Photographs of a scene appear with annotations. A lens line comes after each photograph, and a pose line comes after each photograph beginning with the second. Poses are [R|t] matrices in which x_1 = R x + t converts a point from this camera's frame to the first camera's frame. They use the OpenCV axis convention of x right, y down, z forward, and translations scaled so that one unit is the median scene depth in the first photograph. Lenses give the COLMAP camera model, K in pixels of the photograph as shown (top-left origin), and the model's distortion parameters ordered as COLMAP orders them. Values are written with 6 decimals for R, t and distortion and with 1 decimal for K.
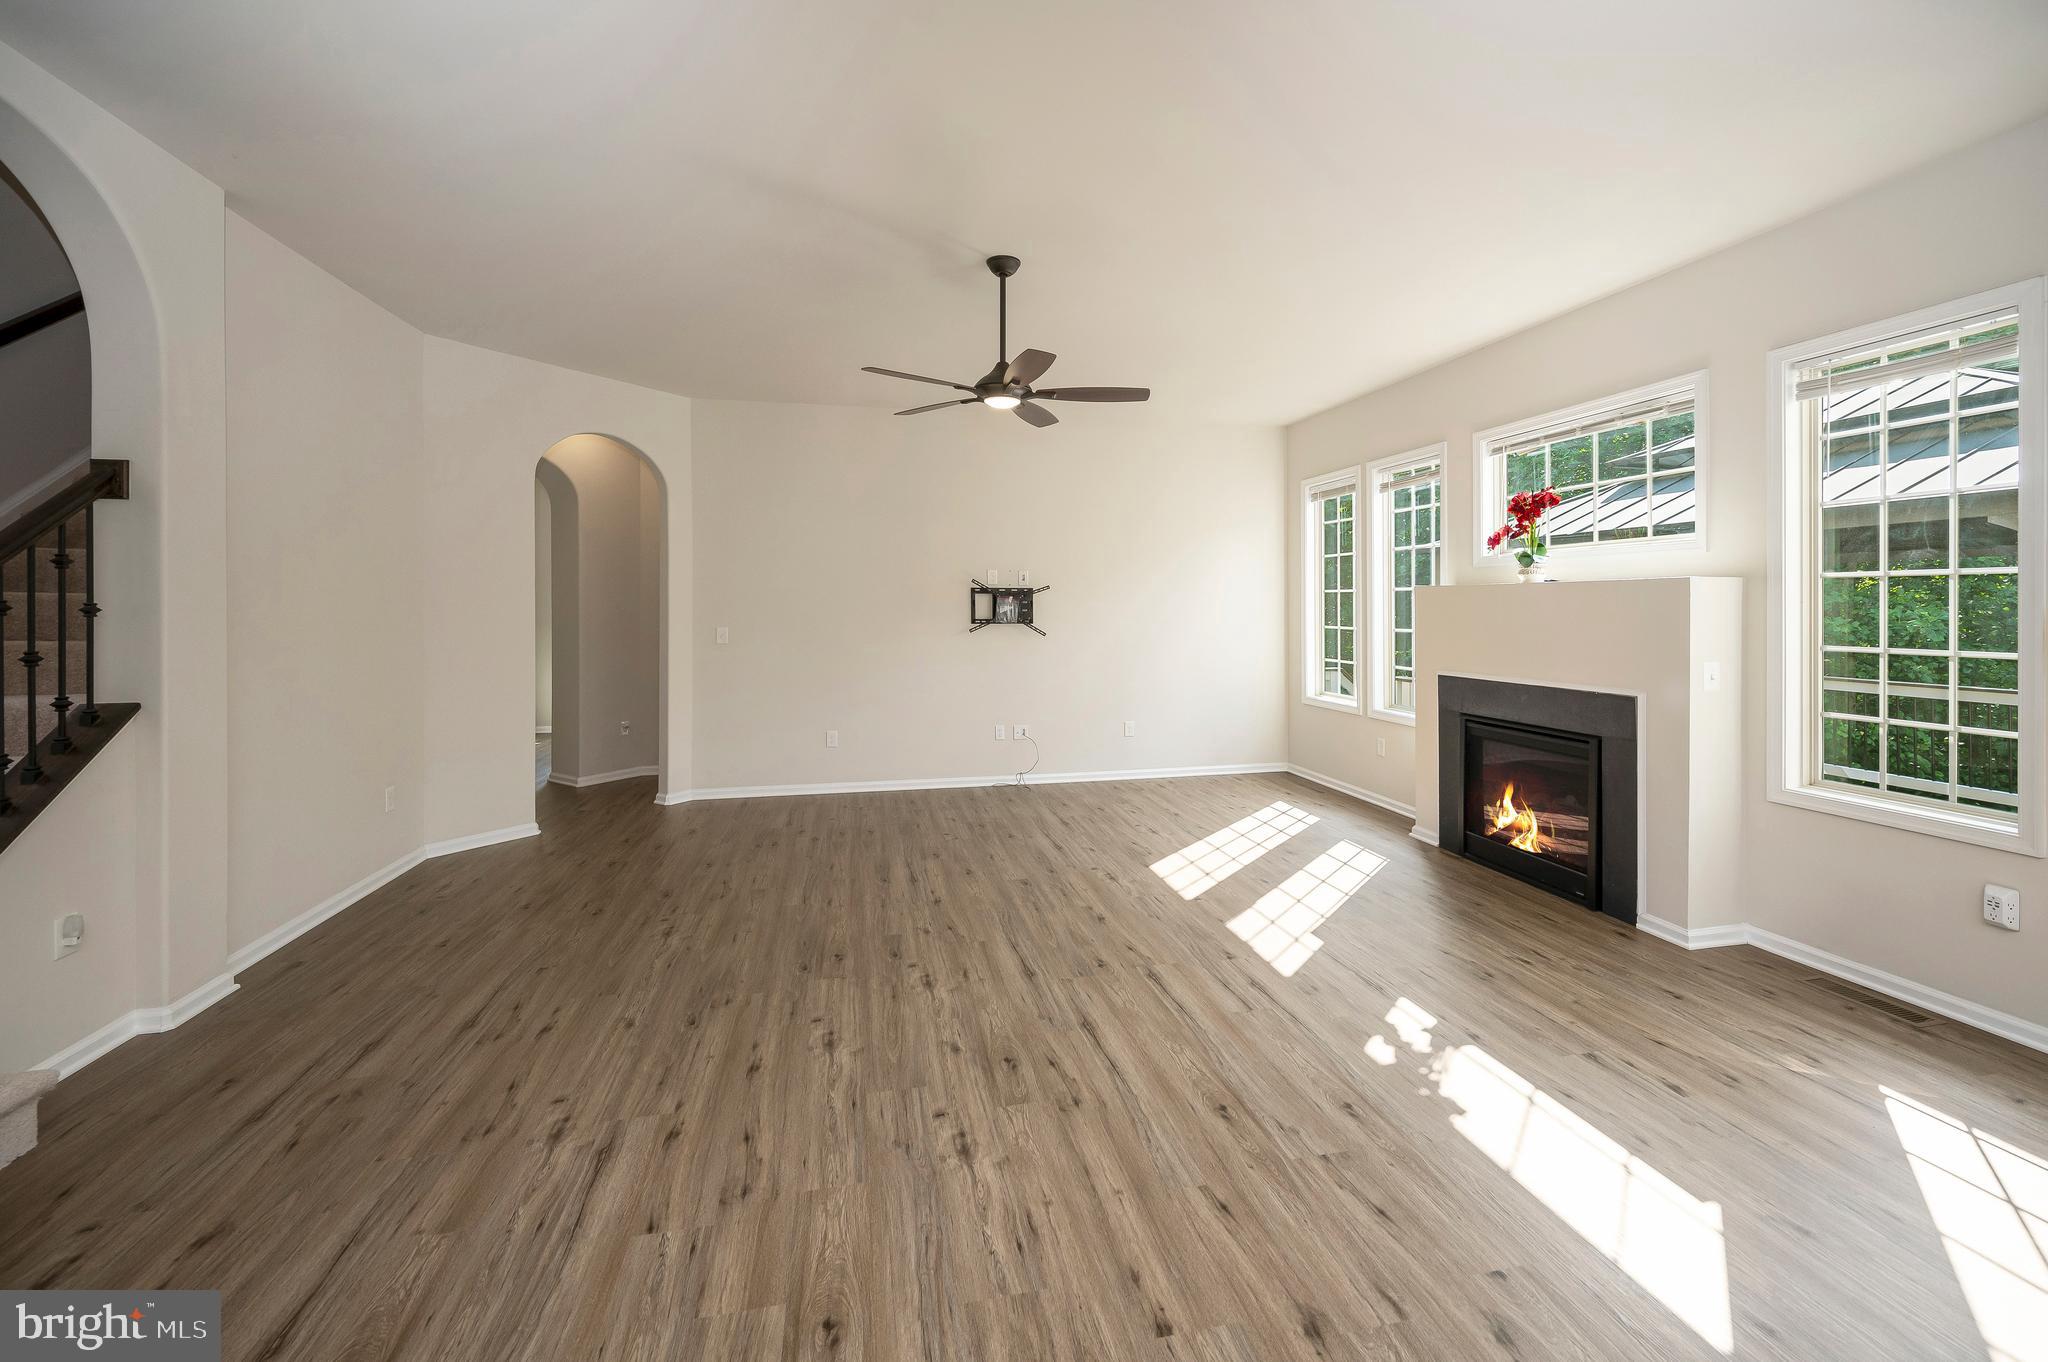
lens RADIAL K [[837.2, 0, 1023.9], [0, 837.2, 612.4], [0, 0, 1]] dist [-0.002571, -0.000219]
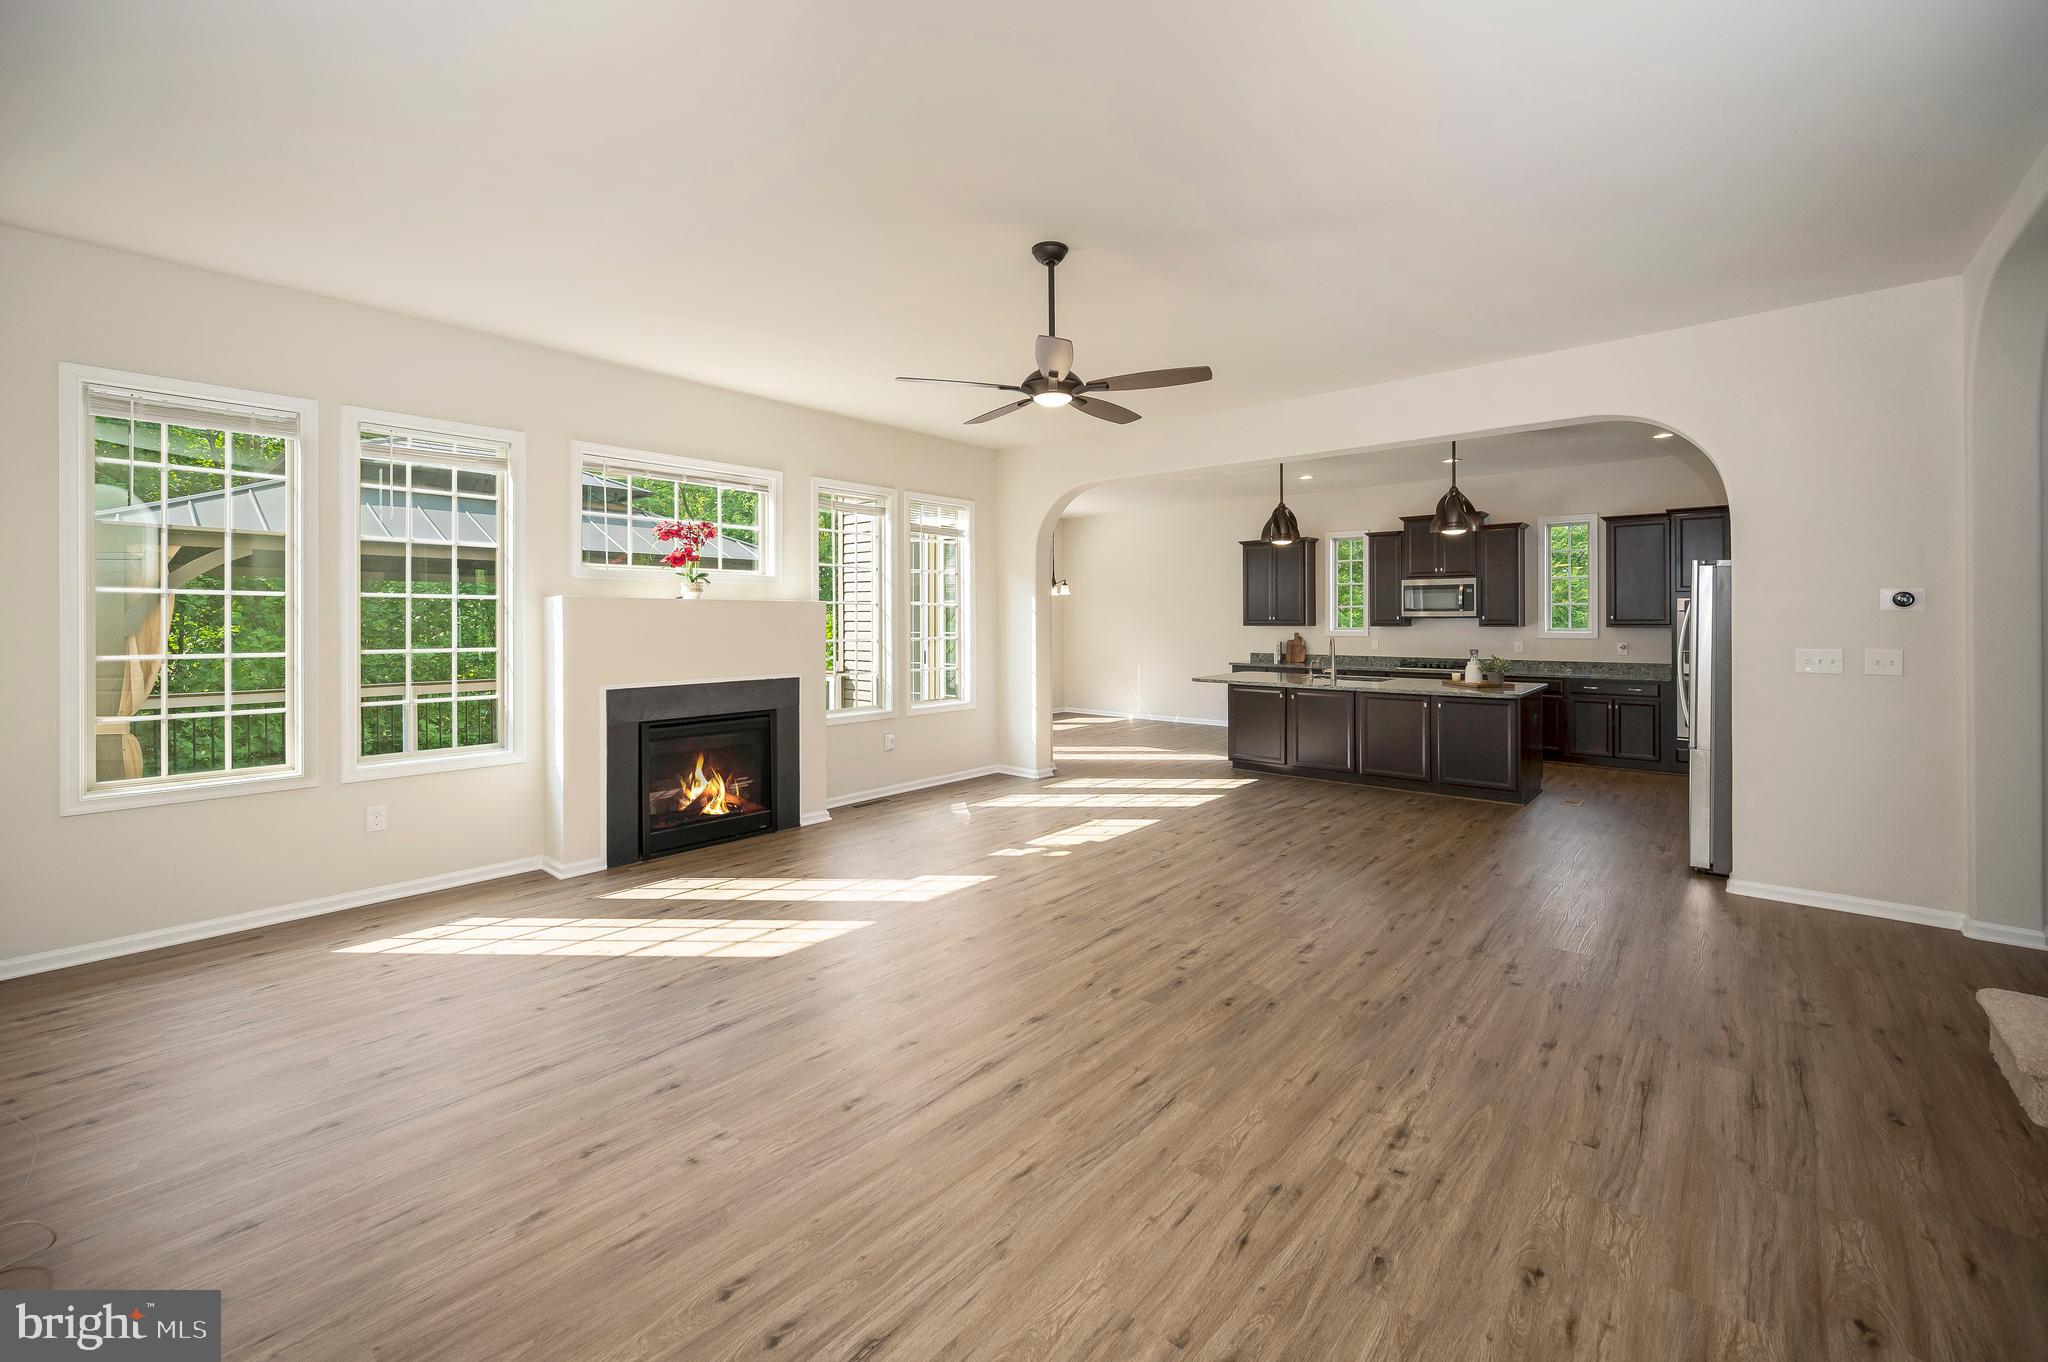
lens RADIAL K [[837.2, 0, 1028.7], [0, 837.2, 624.1], [0, 0, 1]] dist [-0.002571, -0.000219]
pose [[-0.607509, -0.003073, 0.794307, -0.945647], [0.007814, 0.999921, 0.009845, -0.011857], [-0.794275, 0.012188, -0.607437, 2.006264]]
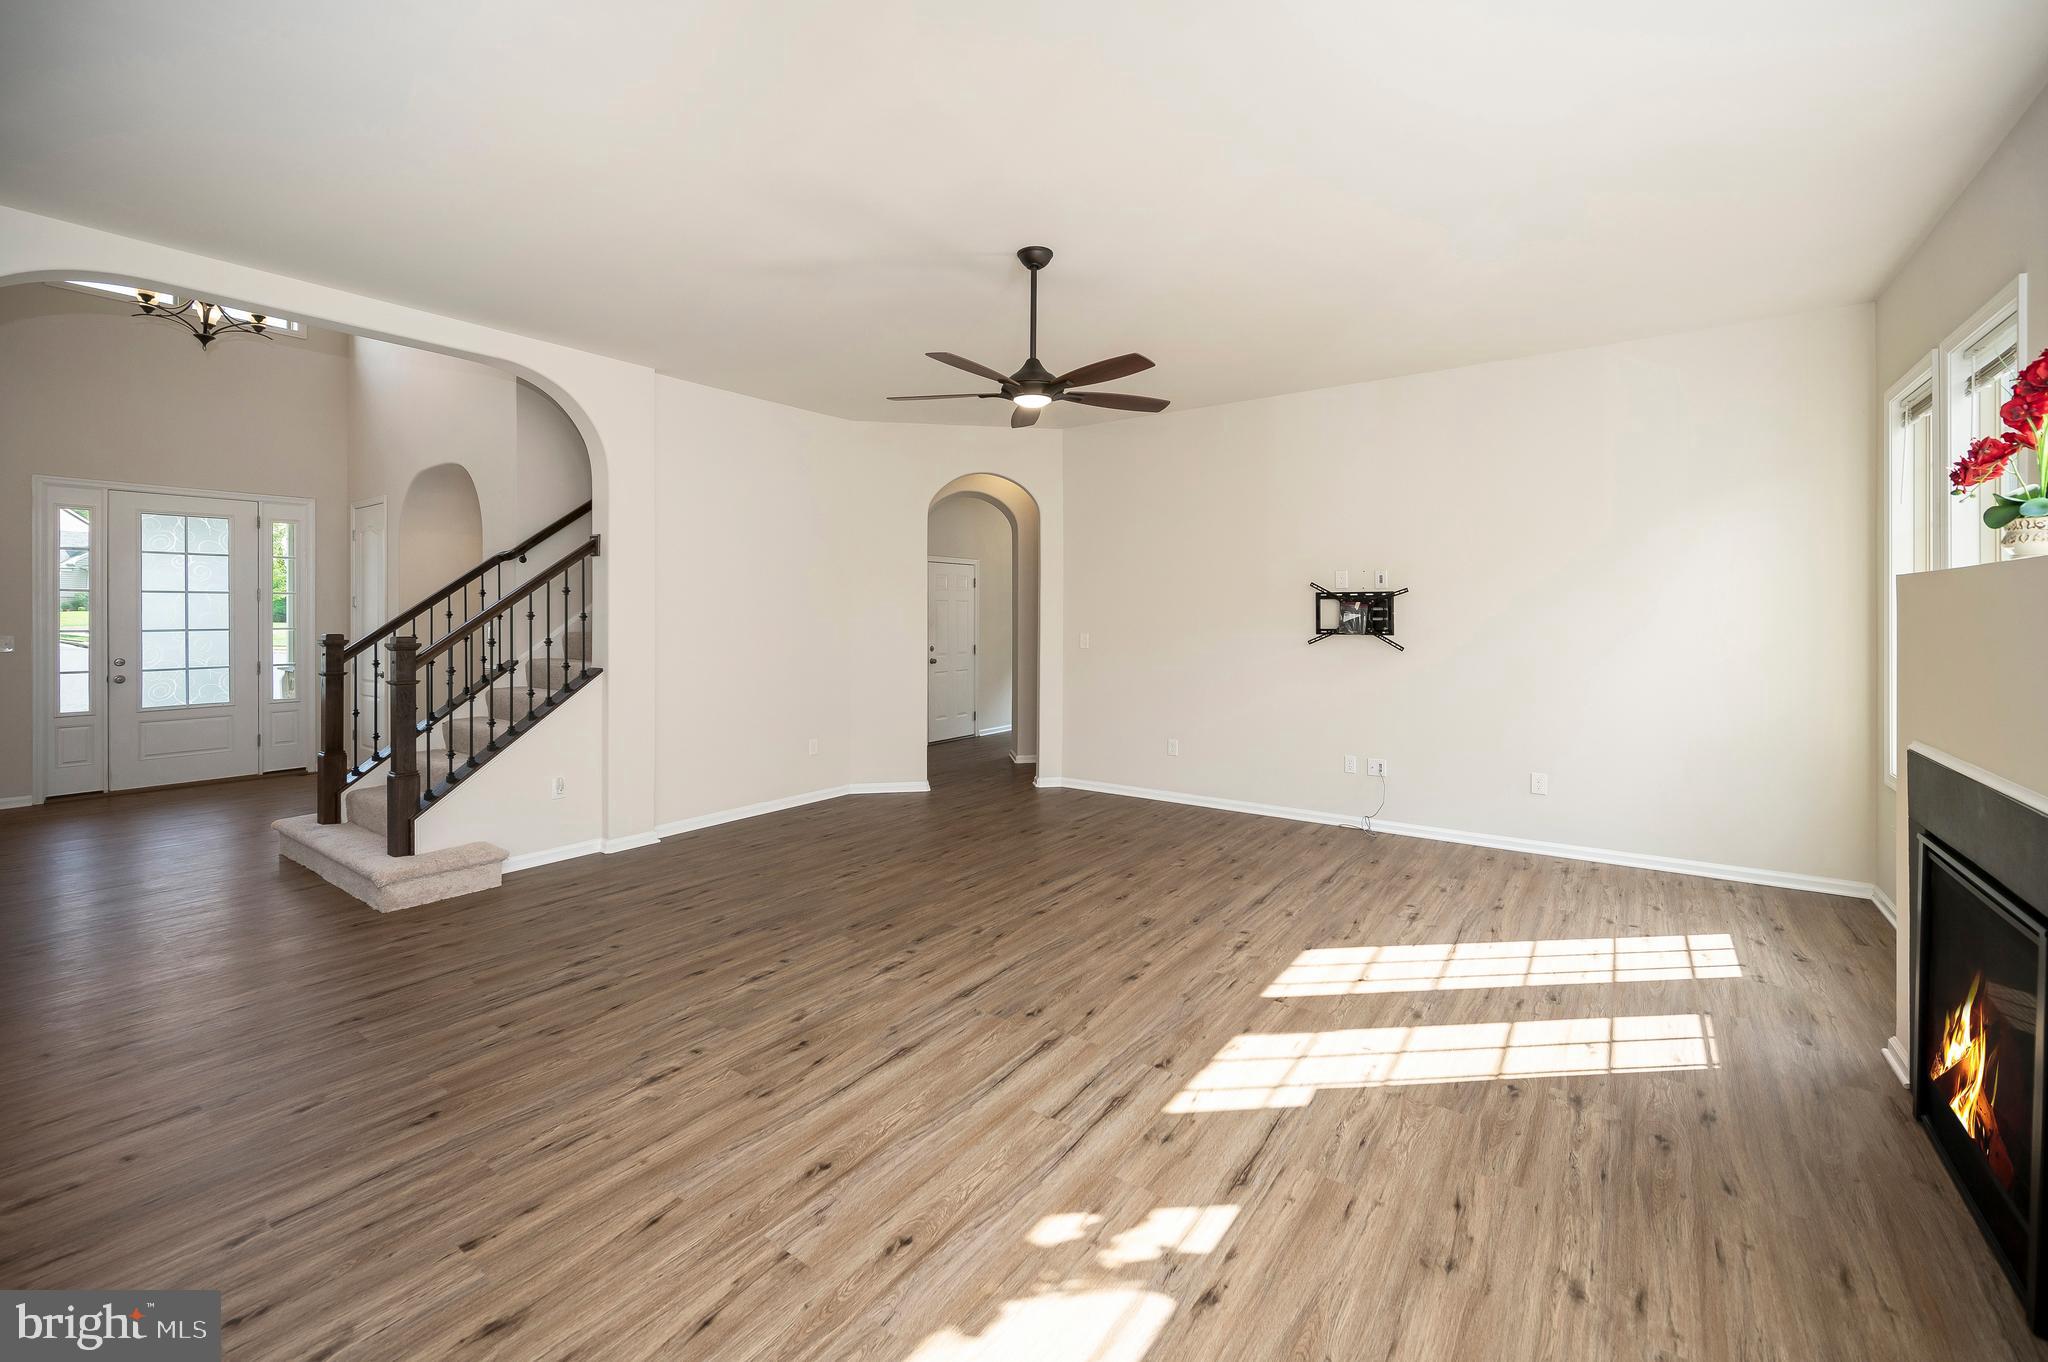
lens RADIAL K [[837.2, 0, 1025.4], [0, 837.2, 619.8], [0, 0, 1]] dist [-0.002571, -0.000219]
pose [[0.671717, 0.004767, -0.740792, 0.854813], [-0.004442, 0.999987, 0.002407, -0.004174], [0.740795, 0.001674, 0.671730, 0.445385]]
